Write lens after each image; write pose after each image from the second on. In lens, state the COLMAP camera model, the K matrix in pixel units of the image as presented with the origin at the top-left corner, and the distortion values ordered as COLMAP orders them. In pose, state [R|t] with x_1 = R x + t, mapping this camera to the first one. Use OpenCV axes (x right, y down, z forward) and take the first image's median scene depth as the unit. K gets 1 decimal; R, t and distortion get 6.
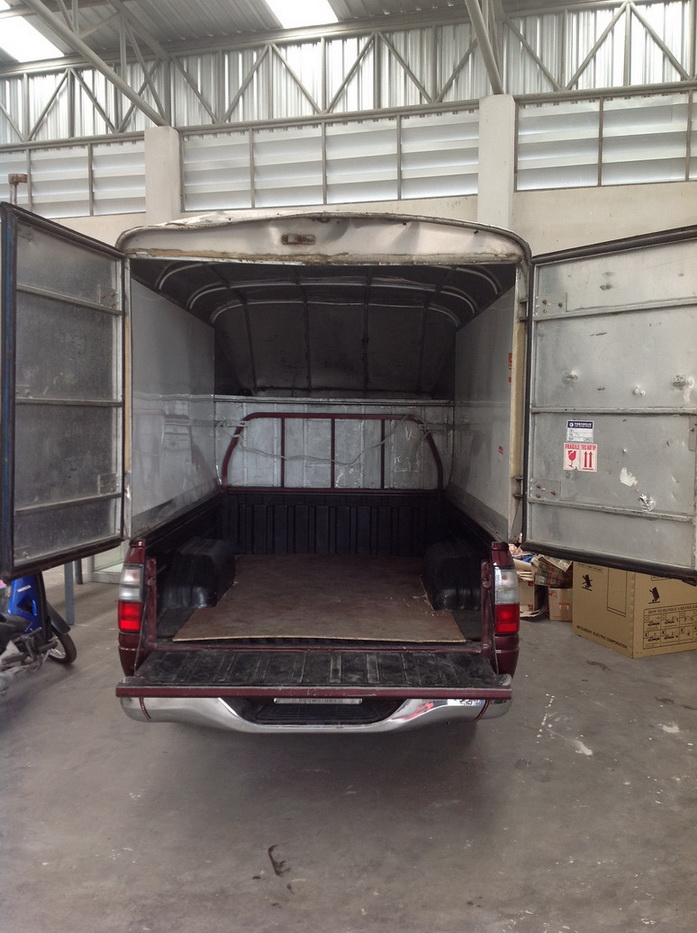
lens RADIAL K [[898.9, 0, 348.5], [0, 898.9, 466.5], [0, 0, 1]] dist [0.041600, -0.105320]
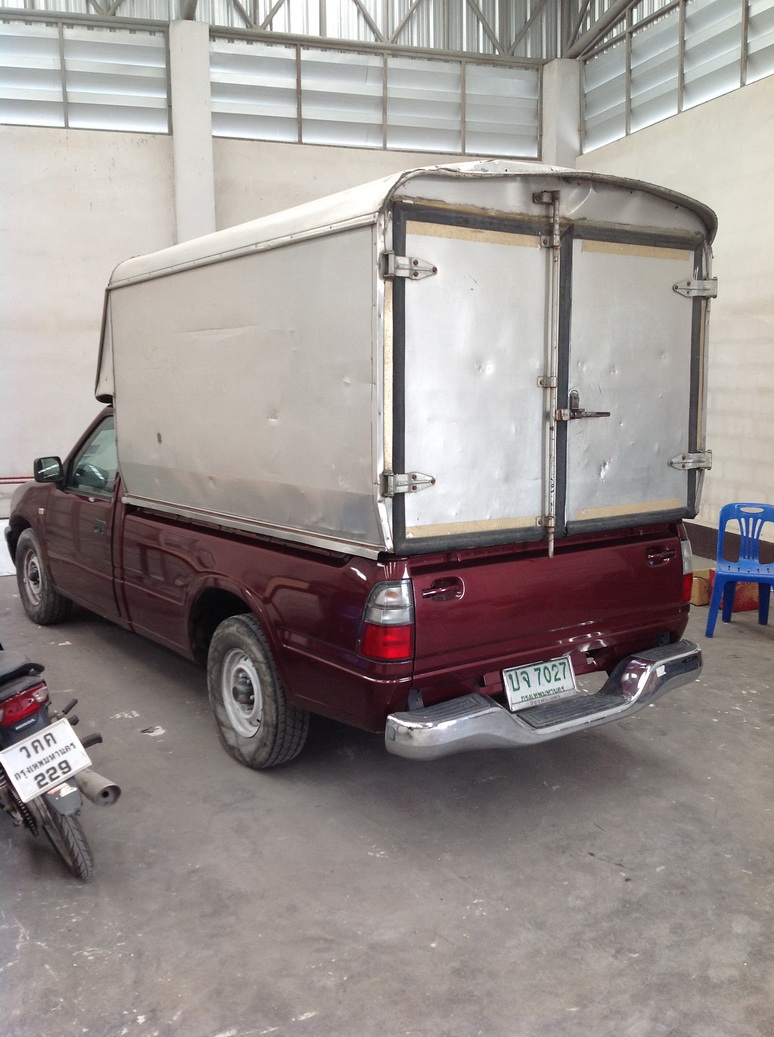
lens RADIAL K [[999.1, 0, 387.0], [0, 999.1, 518.5], [0, 0, 1]] dist [0.041600, -0.105320]
pose [[0.811493, -0.095267, 0.576544, -0.284054], [0.055299, 0.994713, 0.086530, -0.010646], [-0.581739, -0.038337, 0.812471, 0.094769]]
